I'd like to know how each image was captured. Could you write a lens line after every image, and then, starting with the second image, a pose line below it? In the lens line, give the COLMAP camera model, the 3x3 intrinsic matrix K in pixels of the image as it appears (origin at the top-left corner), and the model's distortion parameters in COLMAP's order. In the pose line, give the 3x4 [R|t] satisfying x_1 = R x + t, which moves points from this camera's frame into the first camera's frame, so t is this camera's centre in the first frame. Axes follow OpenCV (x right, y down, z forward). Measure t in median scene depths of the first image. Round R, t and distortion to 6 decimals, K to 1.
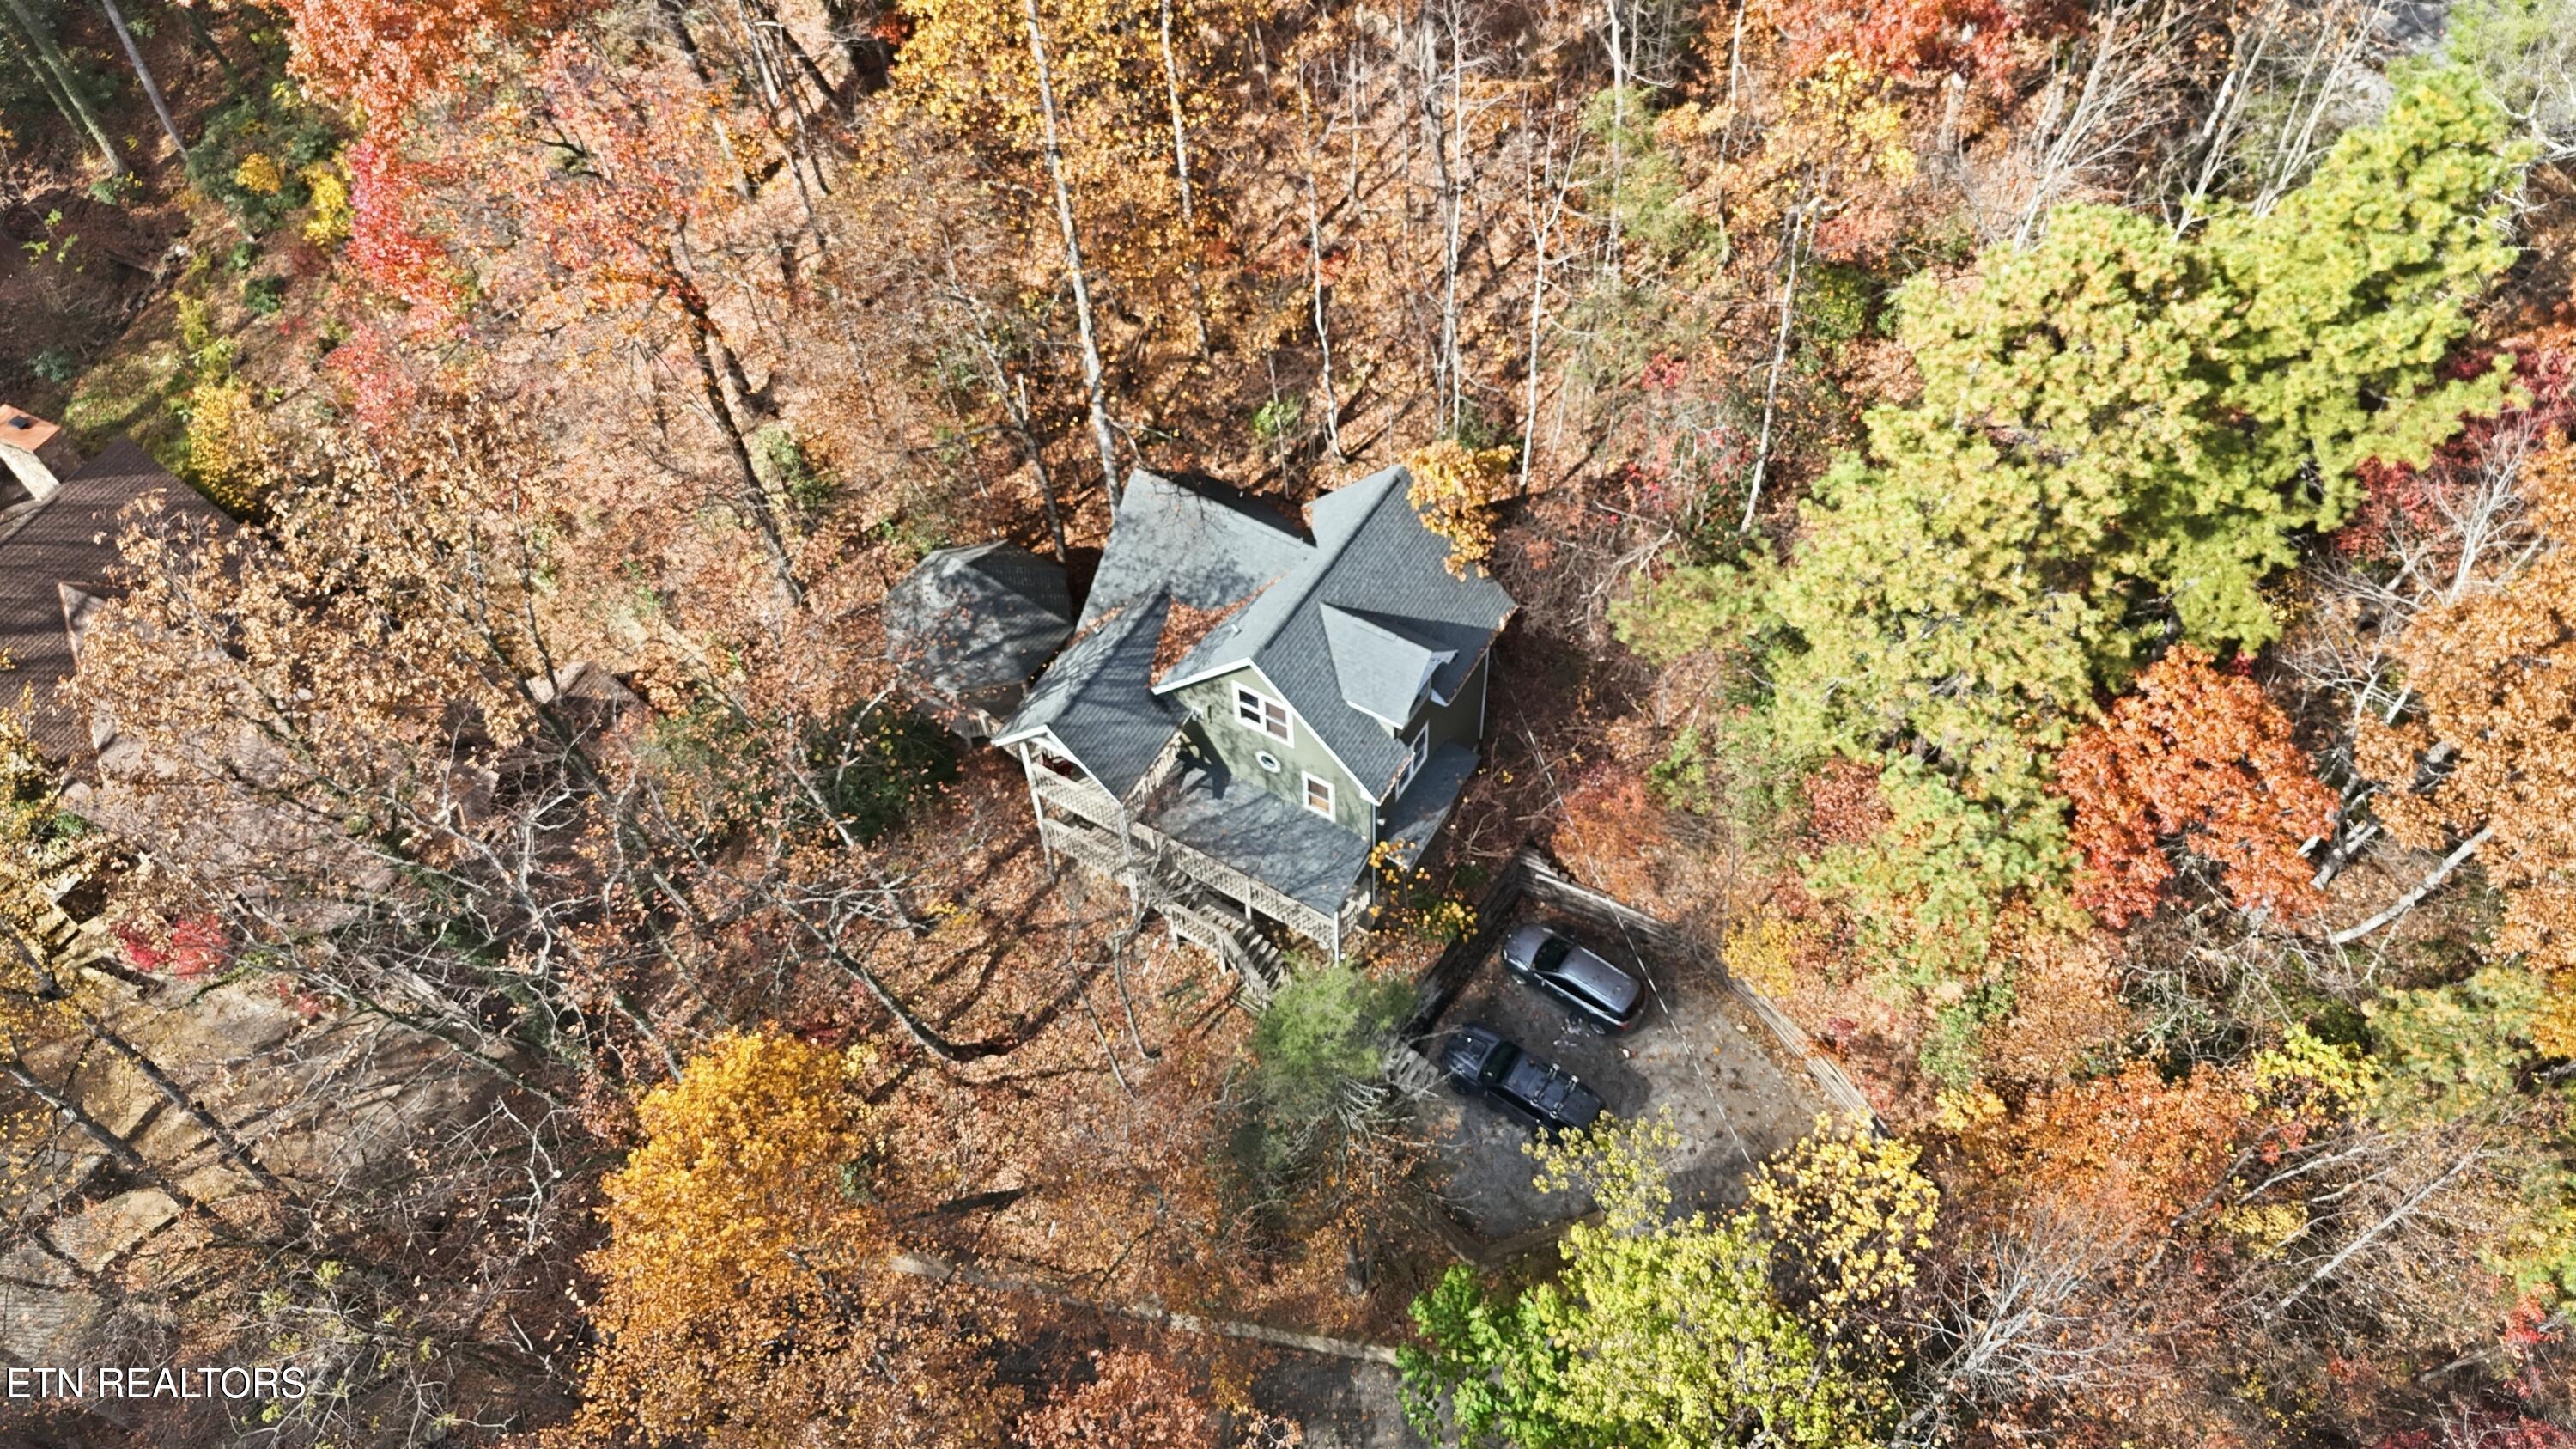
lens RADIAL K [[1872.3, 0, 1288.0], [0, 1872.3, 724.5], [0, 0, 1]] dist [0.010567, -0.000555]
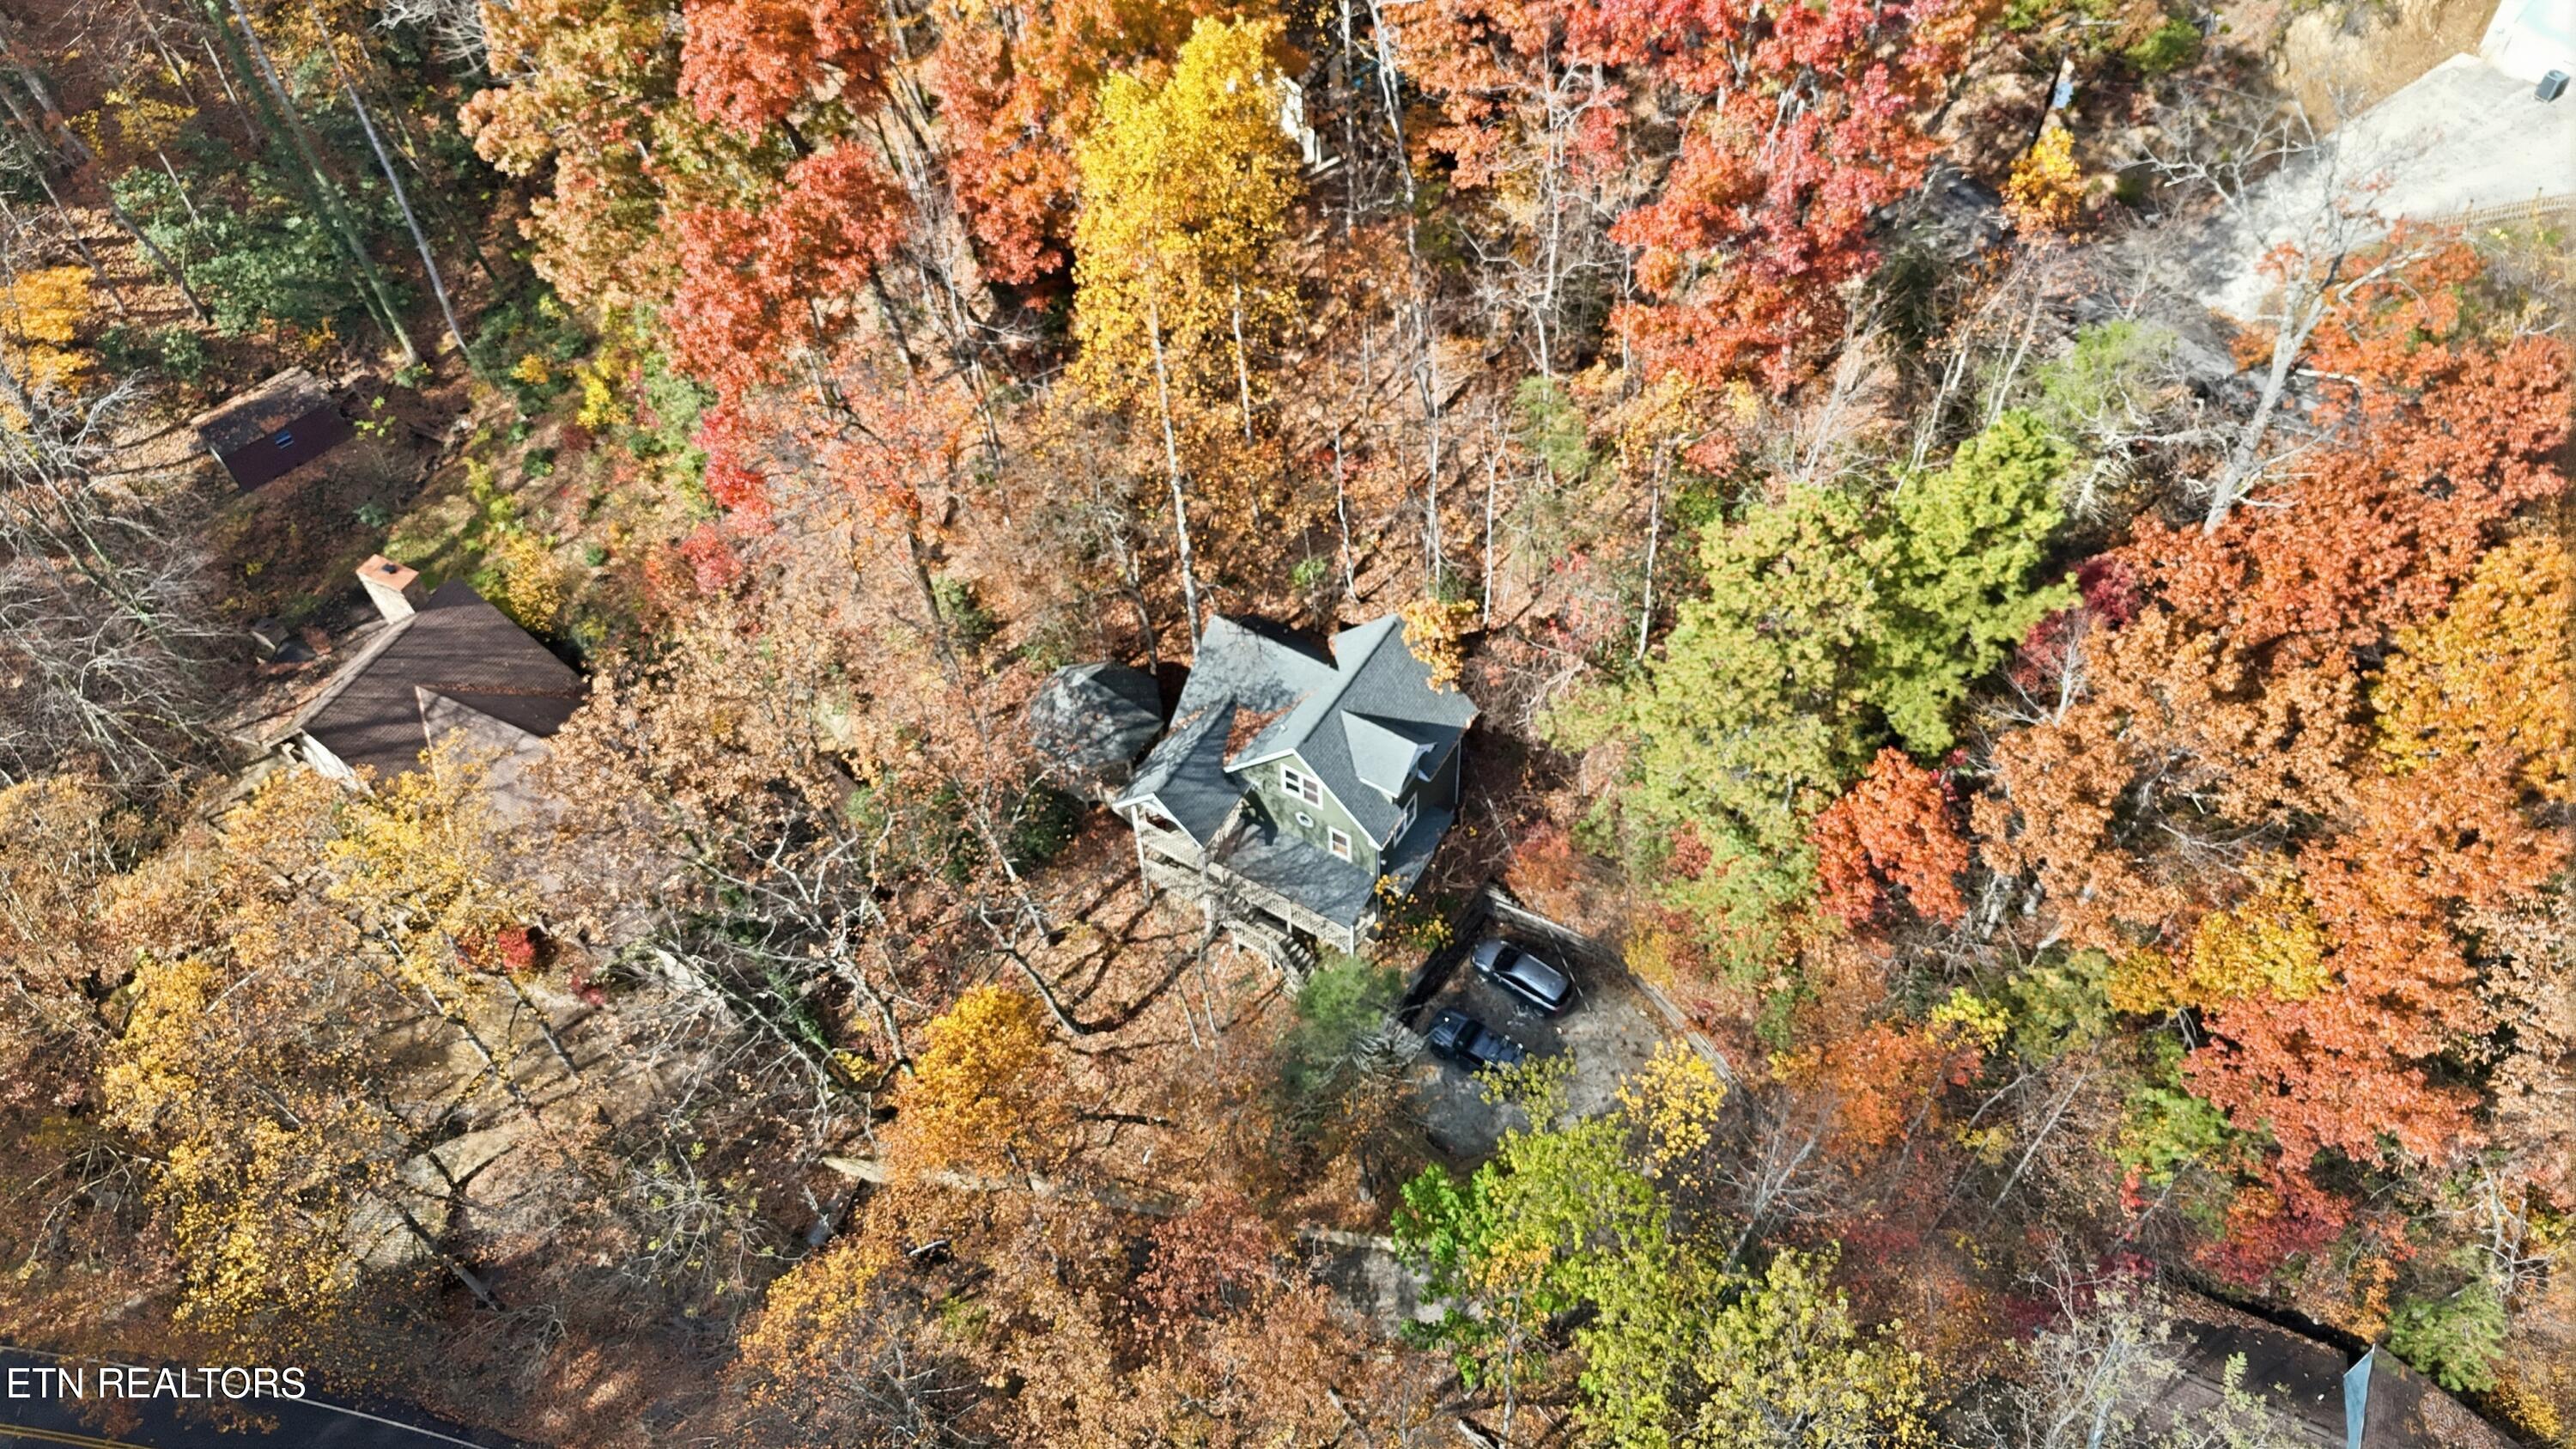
lens RADIAL K [[1841.8, 0, 1285.9], [0, 1841.8, 664.4], [0, 0, 1]] dist [0.057849, -0.001275]
pose [[0.999937, 0.003176, -0.010797, -0.009730], [-0.003874, 0.997863, -0.065232, -0.006513], [0.010567, 0.065270, 0.997812, -0.402126]]
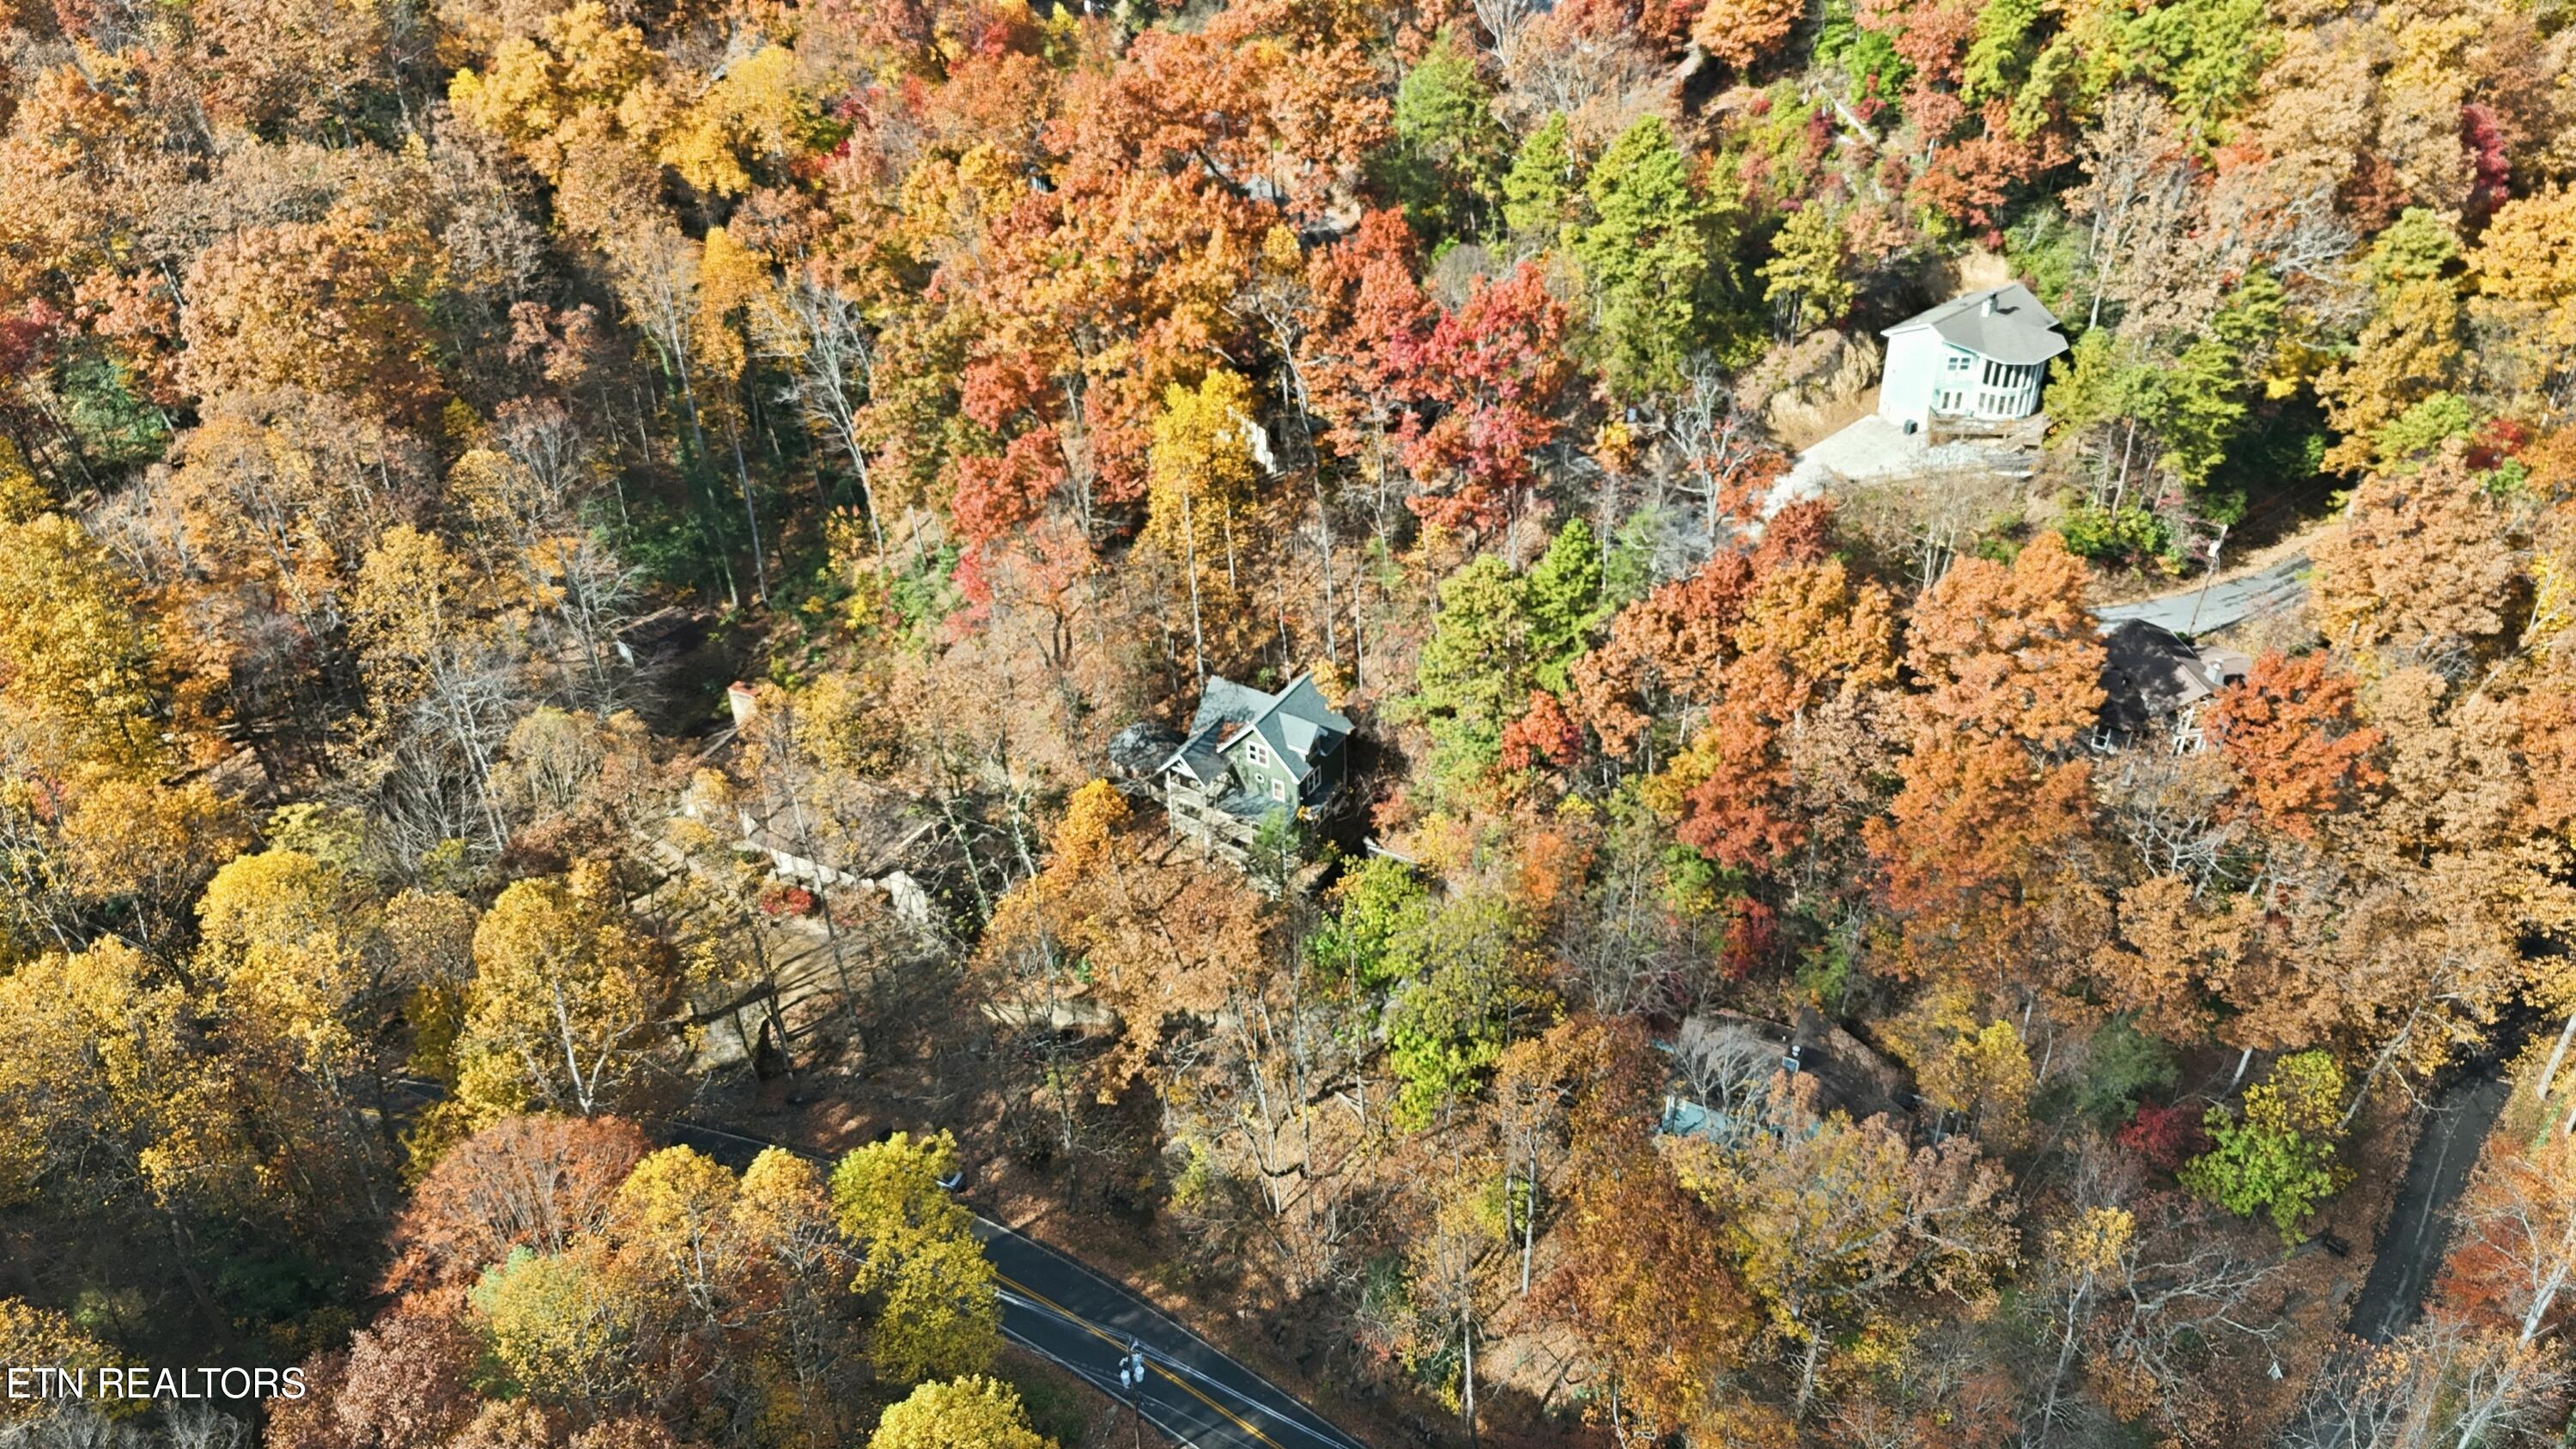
lens RADIAL K [[1841.8, 0, 1285.9], [0, 1841.8, 664.4], [0, 0, 1]] dist [0.057849, -0.001275]
pose [[0.999825, 0.006359, -0.017612, 0.069524], [-0.011991, 0.939848, -0.341383, 0.737019], [0.014381, 0.341535, 0.939759, -1.470769]]
